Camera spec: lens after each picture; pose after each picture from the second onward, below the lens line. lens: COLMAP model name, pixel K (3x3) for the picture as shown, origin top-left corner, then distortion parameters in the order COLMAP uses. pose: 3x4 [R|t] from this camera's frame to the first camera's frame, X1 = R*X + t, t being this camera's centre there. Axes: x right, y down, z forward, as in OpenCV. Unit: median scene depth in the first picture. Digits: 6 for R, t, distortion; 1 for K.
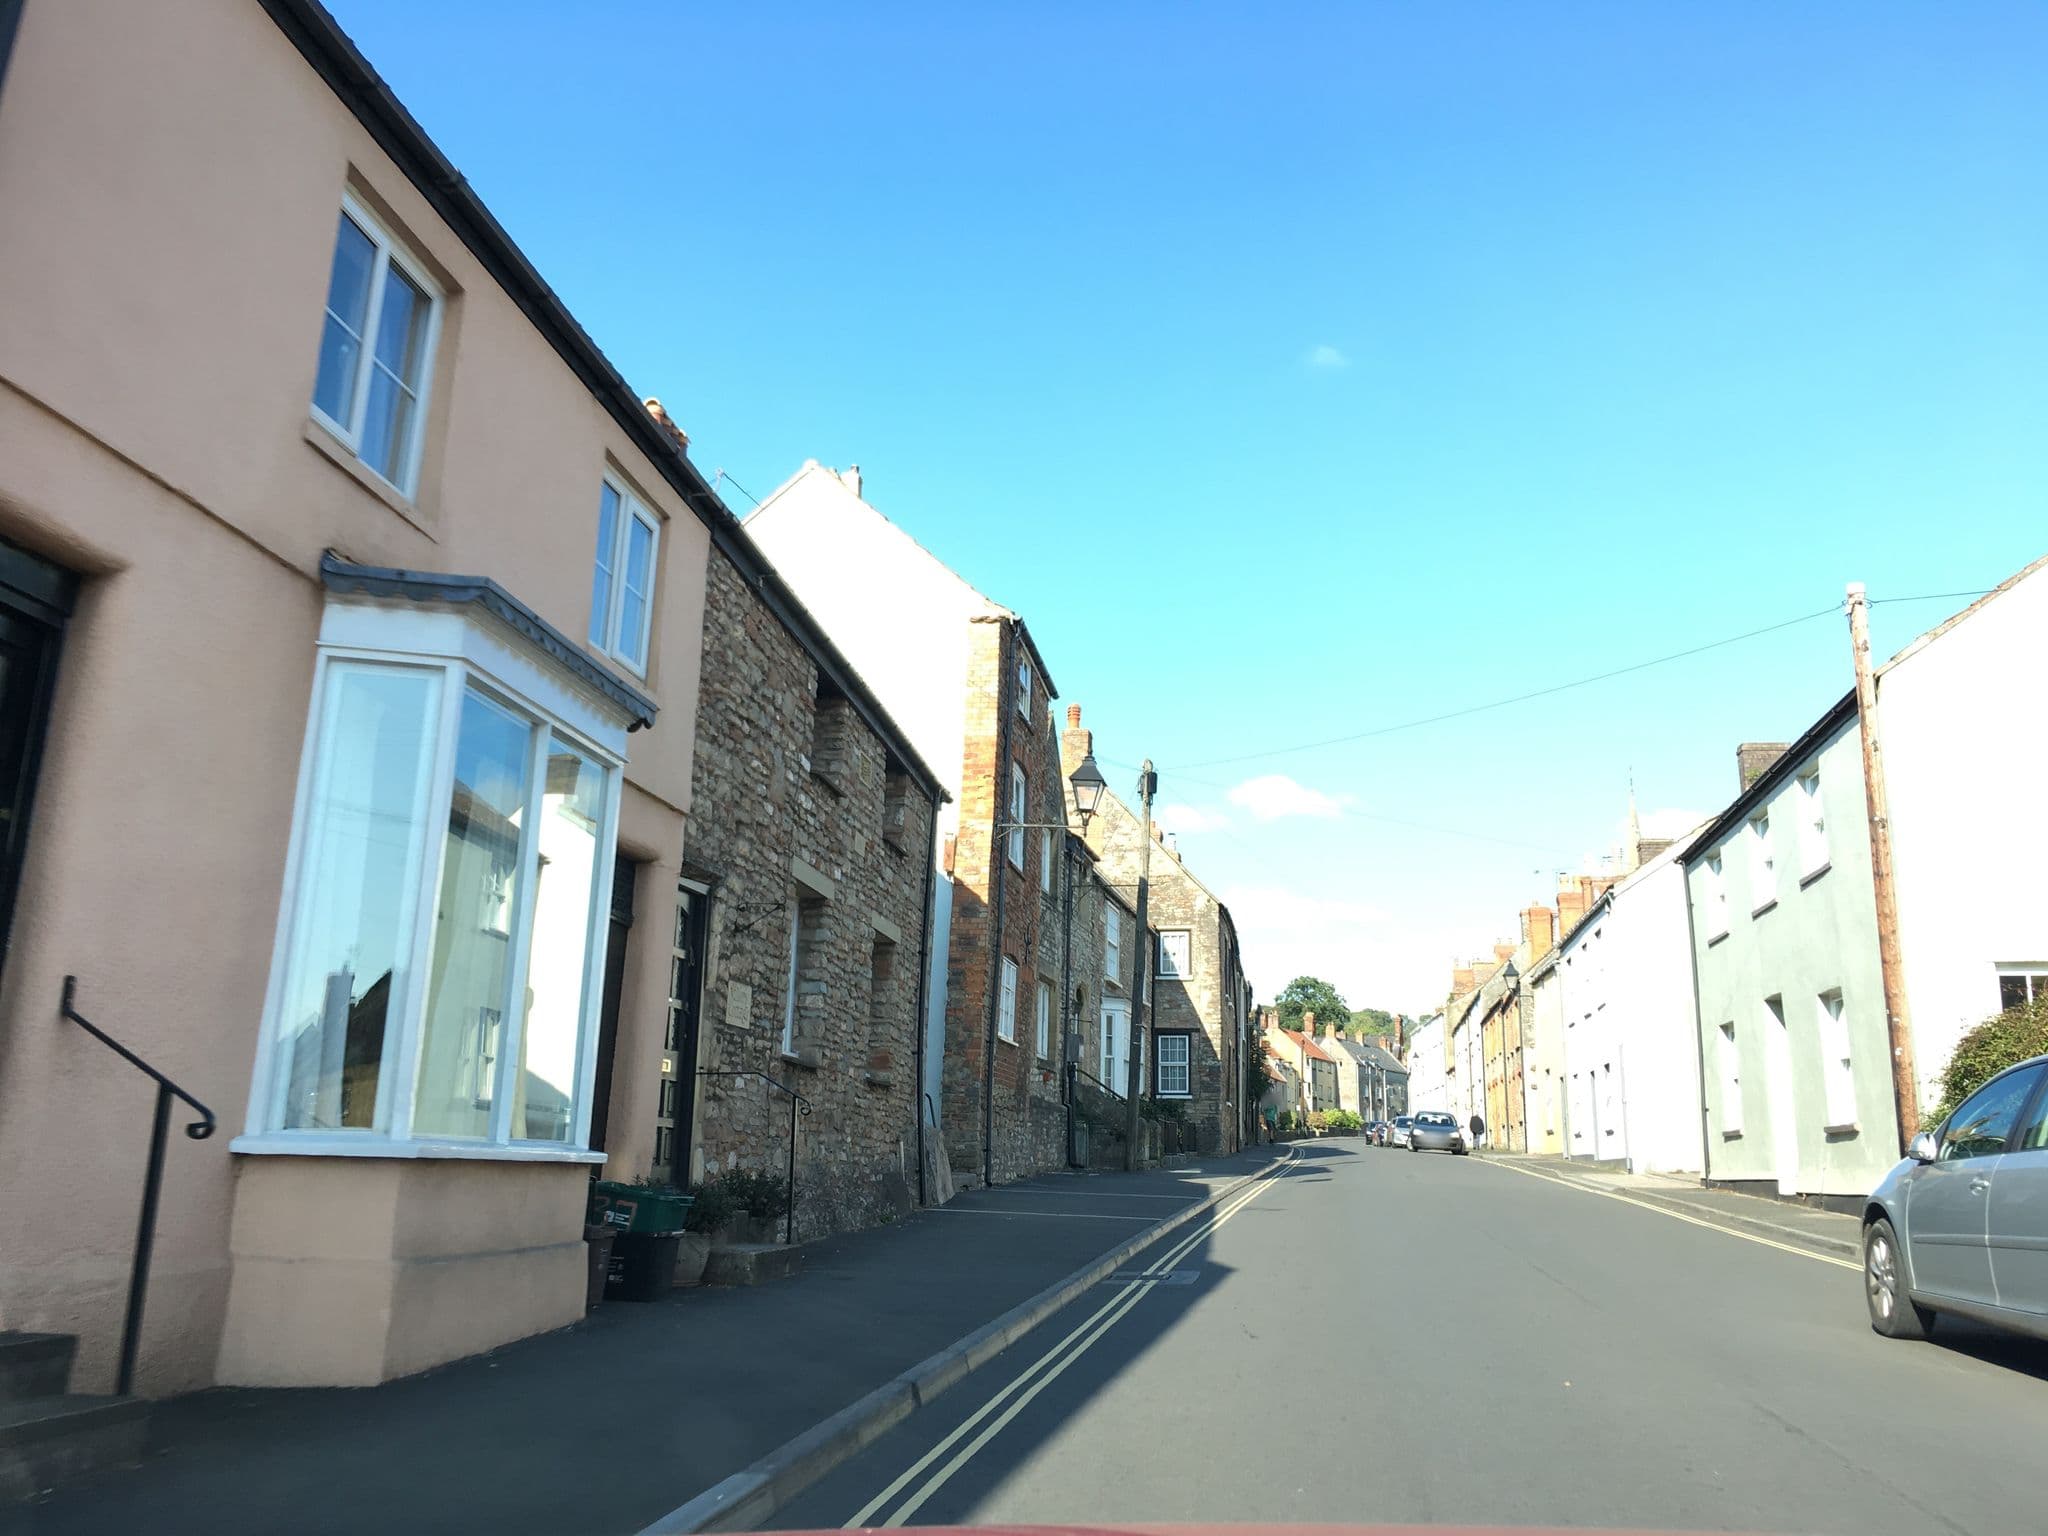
lens RADIAL K [[1407.5, 0, 1023.5], [0, 1407.5, 866.6], [0, 0, 1]] dist [0.037149, -0.000384]
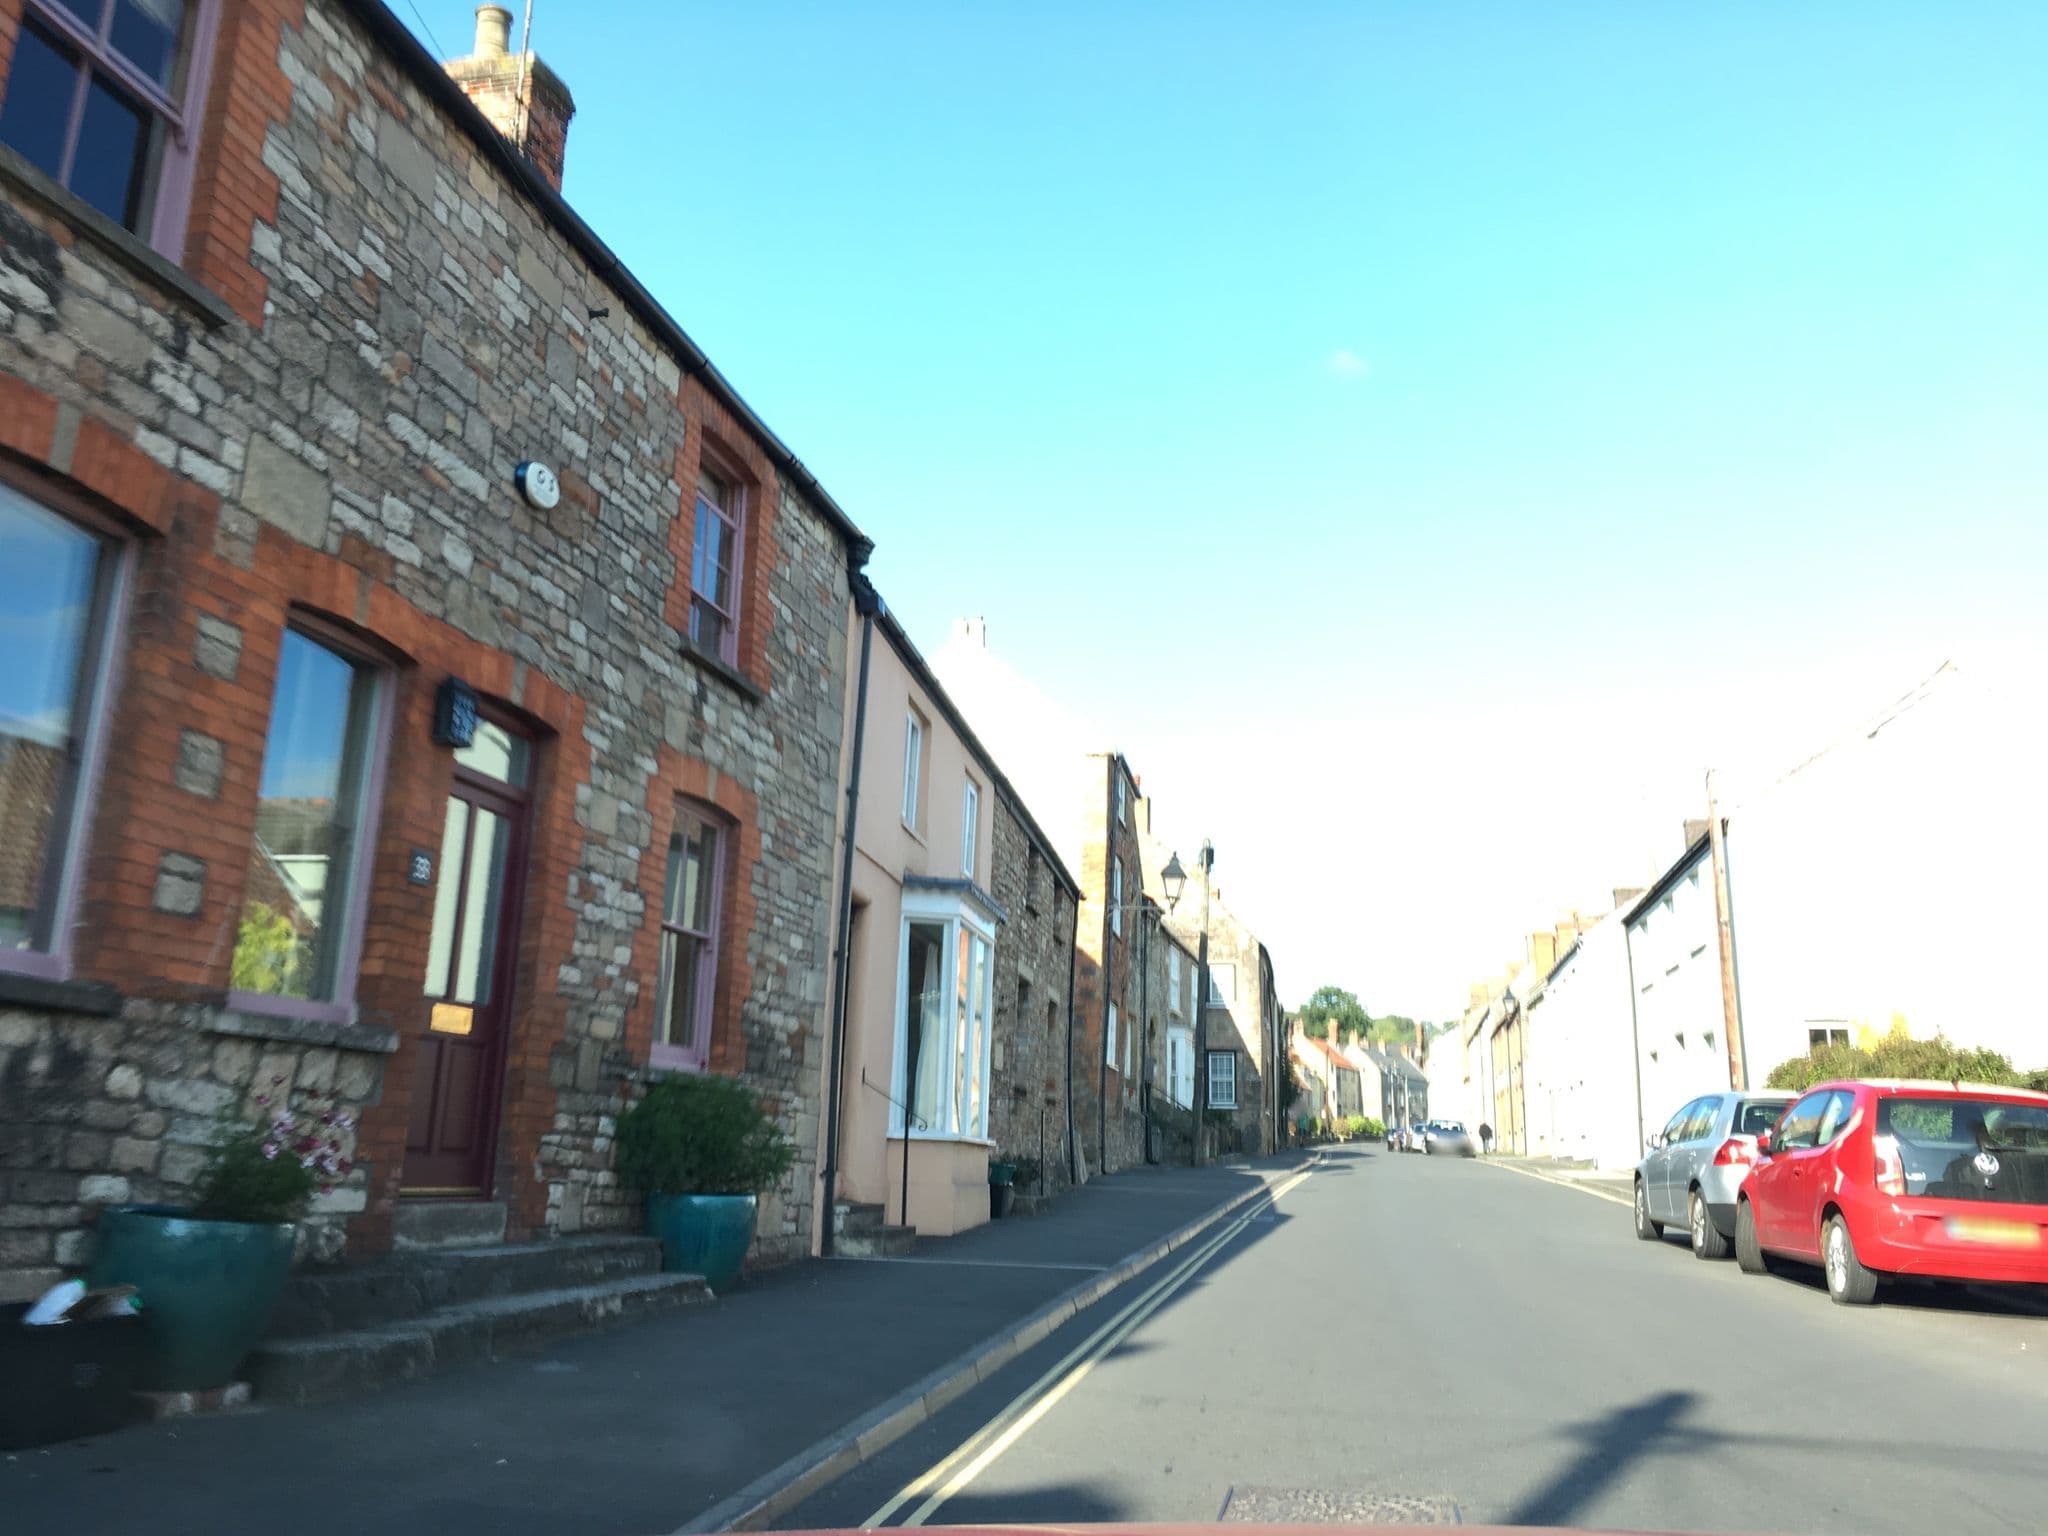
lens RADIAL K [[1624.6, 0, 1018.4], [0, 1624.6, 763.7], [0, 0, 1]] dist [0.034161, -0.046051]
pose [[0.999932, 0.005049, 0.010468, -0.082459], [-0.004617, 0.999153, -0.040889, -0.070106], [-0.010665, 0.040838, 0.999109, -0.390967]]
